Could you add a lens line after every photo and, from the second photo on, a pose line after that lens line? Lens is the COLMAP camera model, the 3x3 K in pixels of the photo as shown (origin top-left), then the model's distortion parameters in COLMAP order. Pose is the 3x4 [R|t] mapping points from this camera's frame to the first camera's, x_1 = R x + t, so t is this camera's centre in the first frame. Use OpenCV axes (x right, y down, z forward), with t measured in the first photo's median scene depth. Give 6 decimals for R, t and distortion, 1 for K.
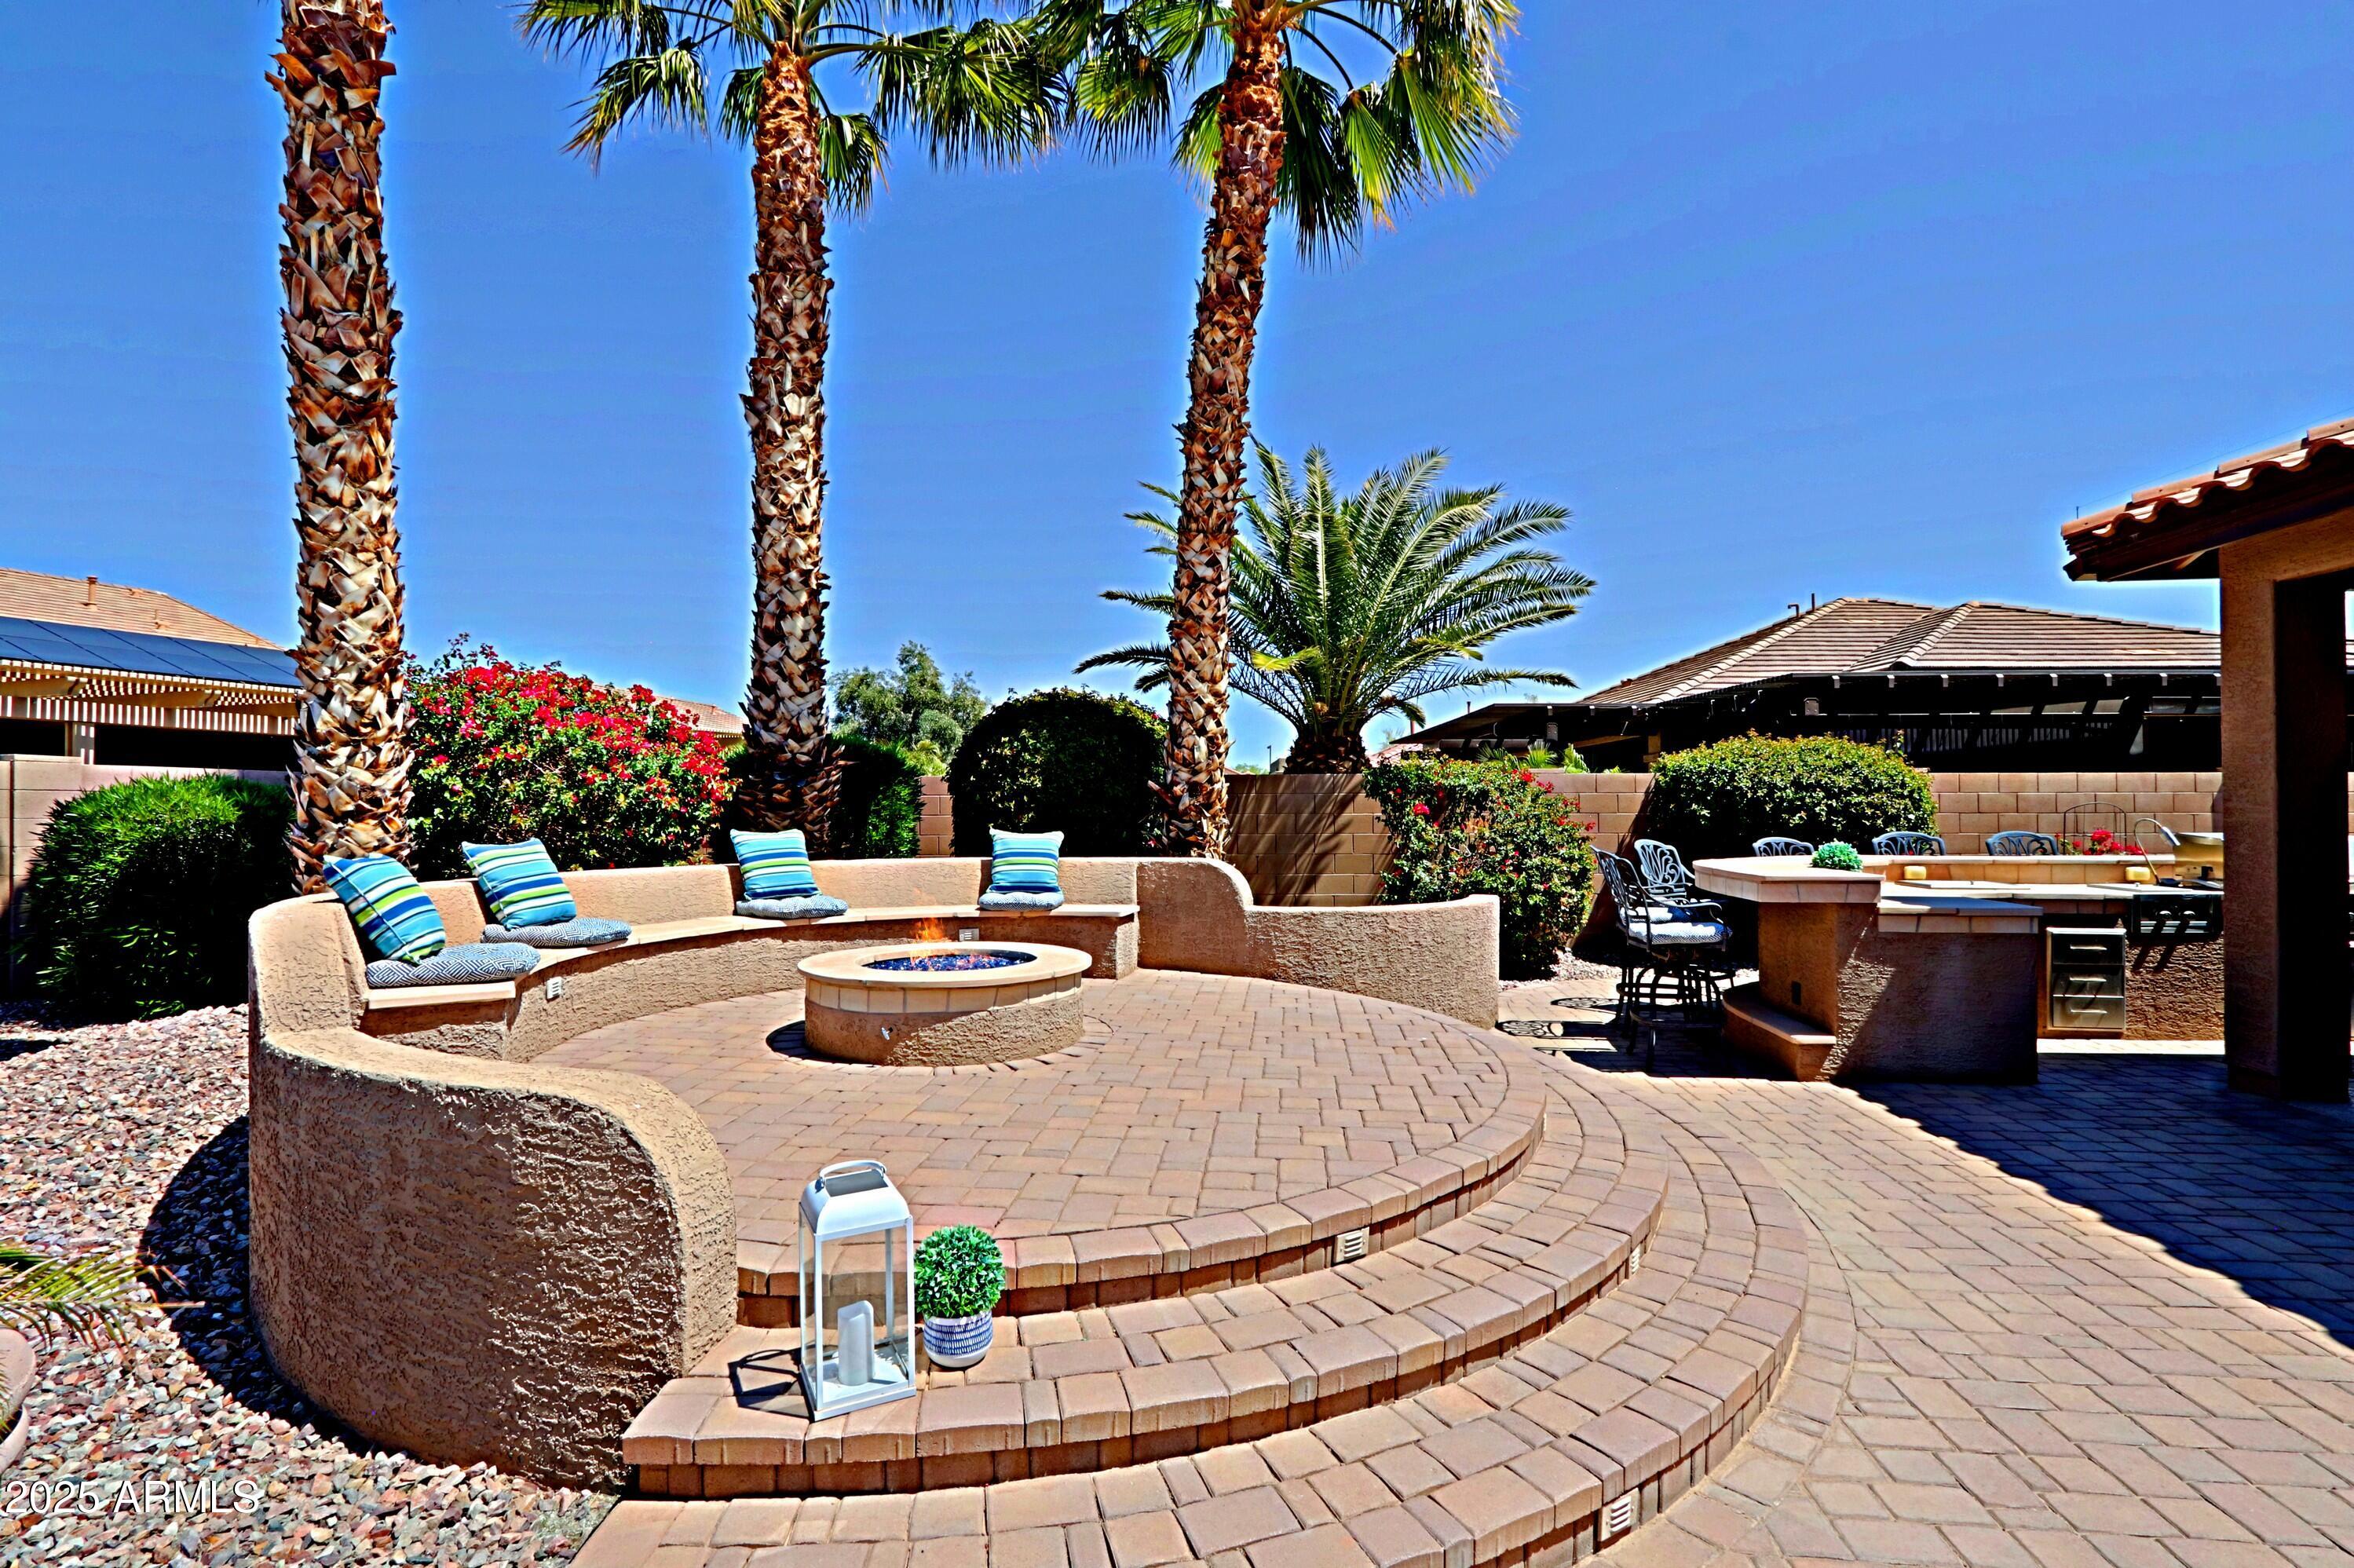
lens RADIAL K [[1094.3, 0, 1169.5], [0, 1094.3, 799.1], [0, 0, 1]] dist [-0.019638, 0.003973]
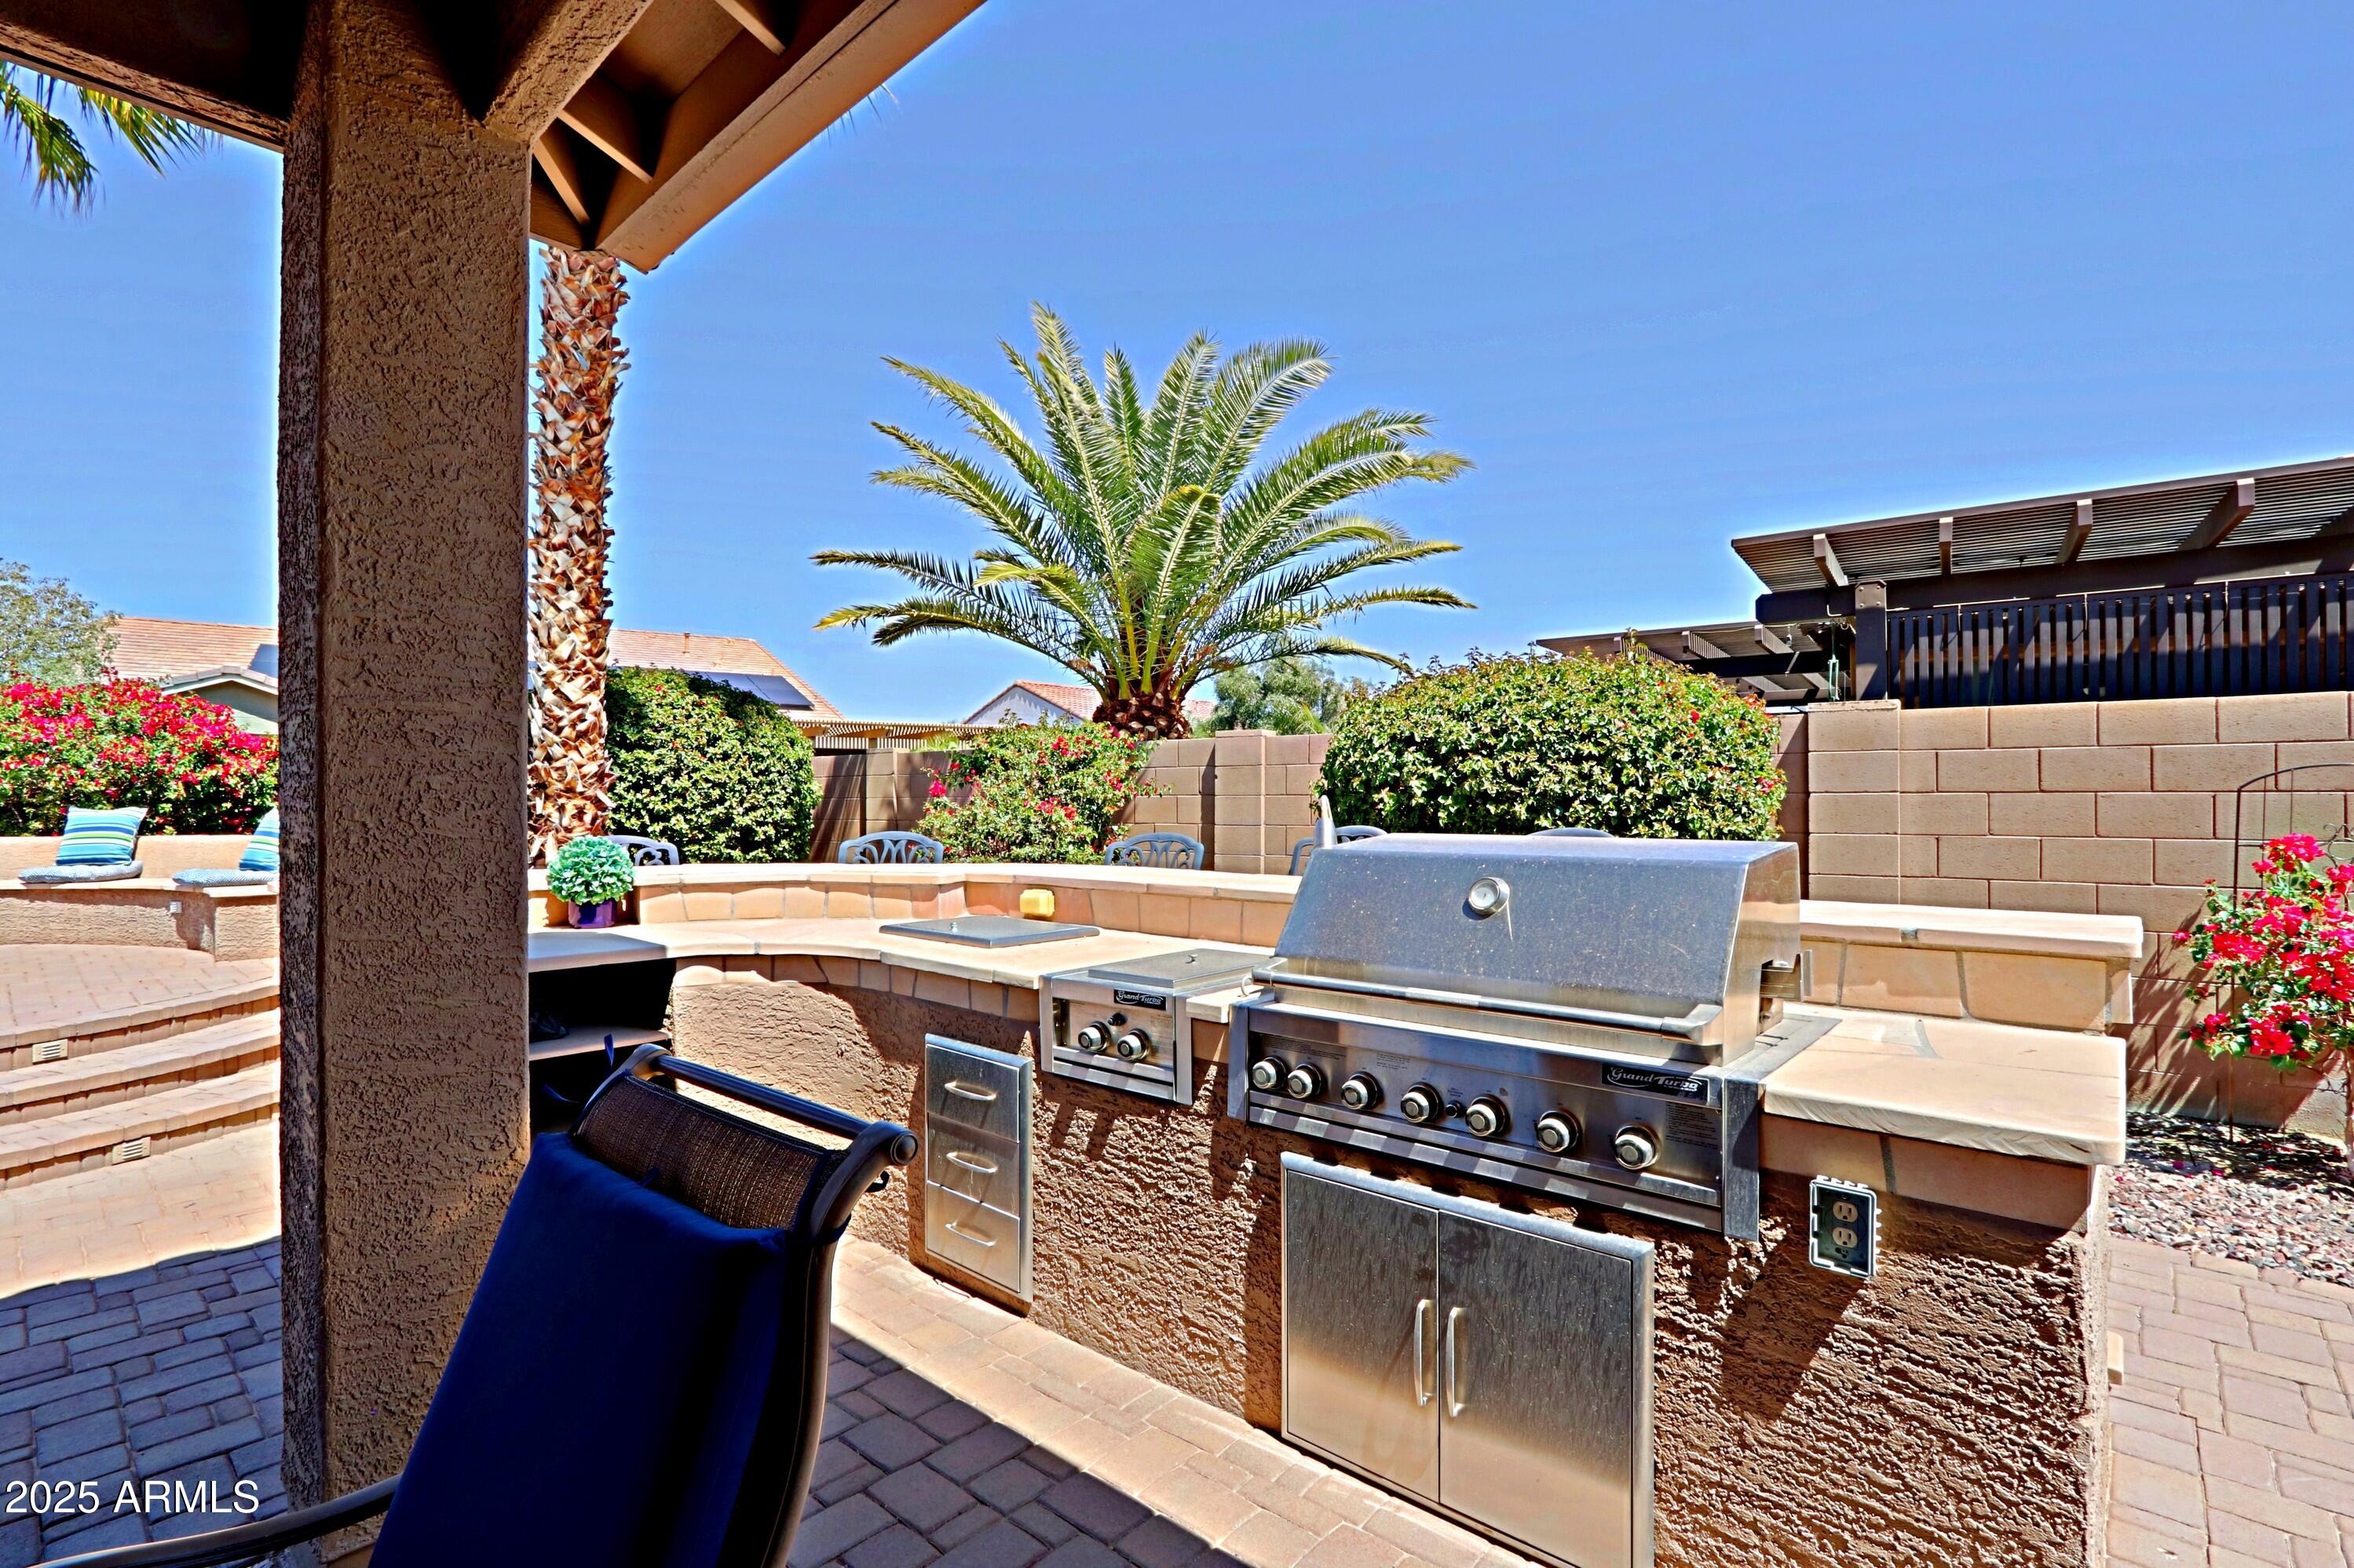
lens RADIAL K [[1094.3, 0, 1163.2], [0, 1094.3, 796.3], [0, 0, 1]] dist [-0.019638, 0.003973]
pose [[0.817130, -0.002308, -0.576449, 0.964526], [0.005716, 0.999975, 0.004099, 0.014300], [0.576425, -0.006645, 0.817123, 0.562318]]
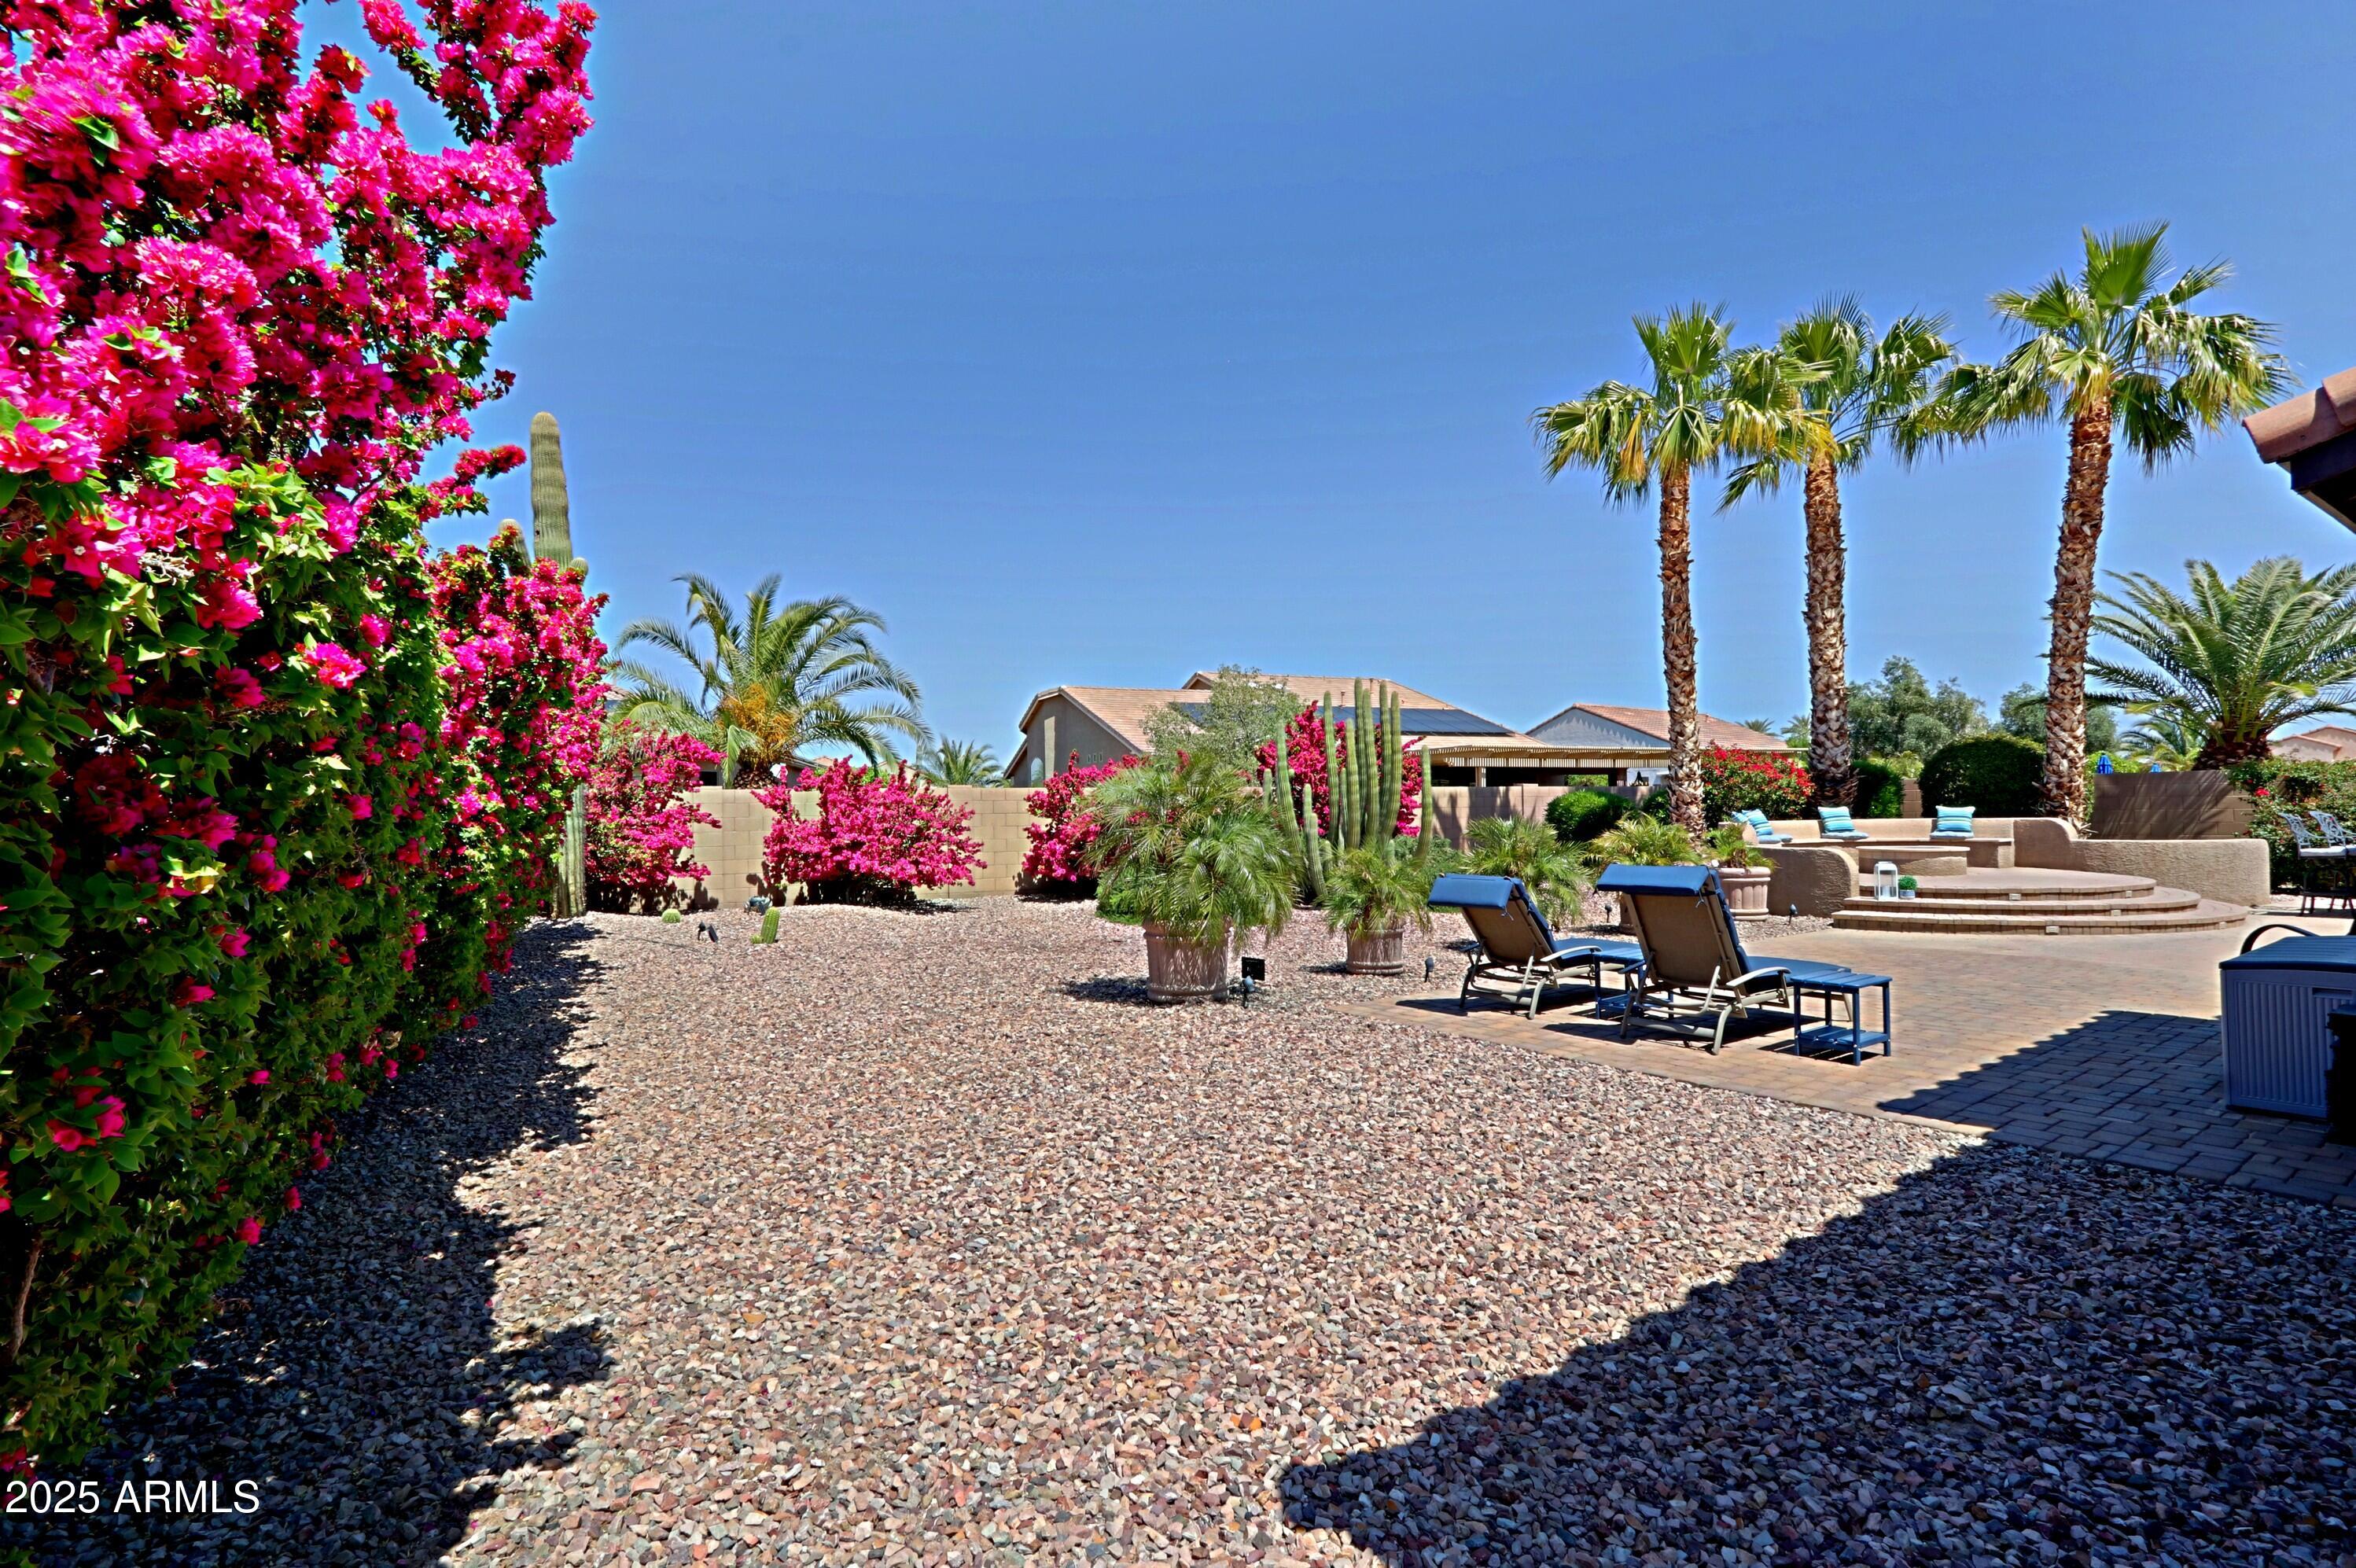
lens RADIAL K [[1095.2, 0, 1159.5], [0, 1095.2, 798.1], [0, 0, 1]] dist [-0.019638, 0.003973]
pose [[0.674212, -0.017247, -0.738337, 0.371732], [0.022414, 0.999745, -0.002886, -0.017066], [0.738198, -0.014603, 0.674426, -1.546245]]
